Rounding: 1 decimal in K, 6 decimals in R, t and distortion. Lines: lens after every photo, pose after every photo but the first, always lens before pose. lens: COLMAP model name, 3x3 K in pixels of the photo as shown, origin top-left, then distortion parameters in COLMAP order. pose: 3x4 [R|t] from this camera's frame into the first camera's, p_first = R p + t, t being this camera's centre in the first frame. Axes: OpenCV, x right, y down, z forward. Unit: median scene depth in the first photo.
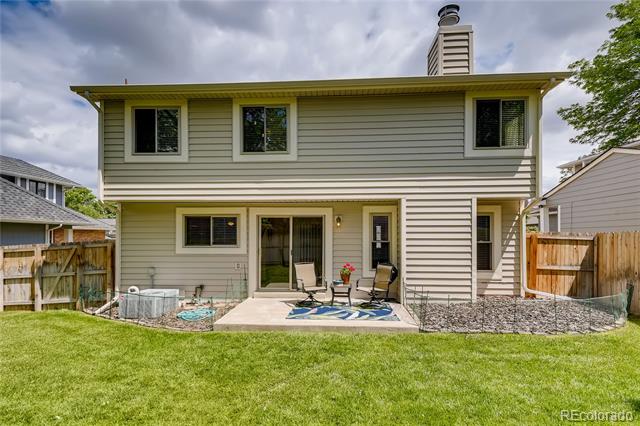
lens RADIAL K [[311.9, 0, 322.9], [0, 311.9, 235.3], [0, 0, 1]] dist [0.022062, -0.000675]
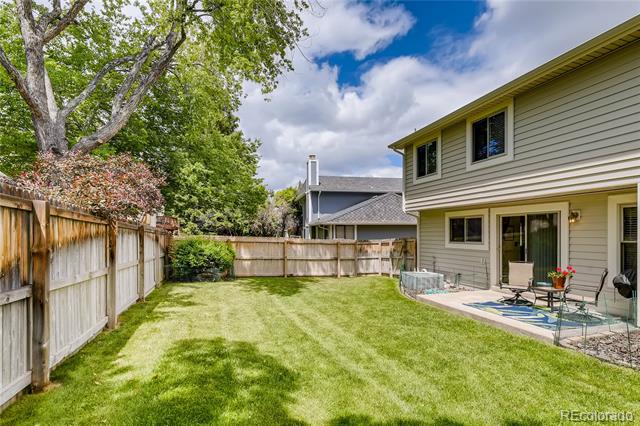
lens RADIAL K [[331.6, 0, 315.7], [0, 331.6, 236.6], [0, 0, 1]] dist [0.056995, -0.036679]
pose [[0.332847, 0.007175, -0.942954, 0.690263], [0.019354, 0.999708, 0.014439, -0.018712], [0.942782, -0.023056, 0.332611, 0.026651]]
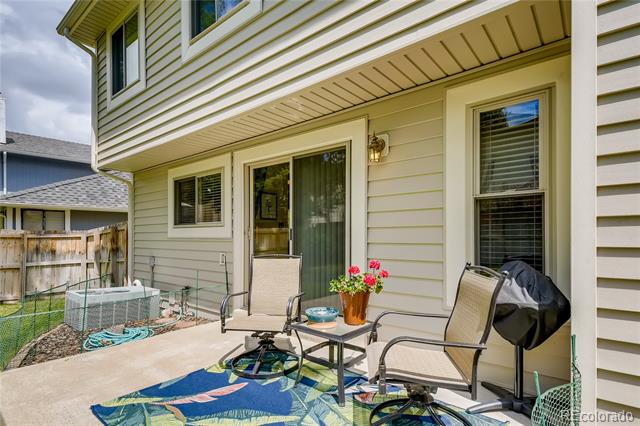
lens RADIAL K [[325.4, 0, 320.8], [0, 325.4, 236.0], [0, 0, 1]] dist [0.027416, -0.000144]
pose [[0.802841, -0.003472, -0.596184, 0.229707], [0.007687, 0.999960, 0.004528, 0.057180], [0.596144, -0.008218, 0.802835, 0.647536]]
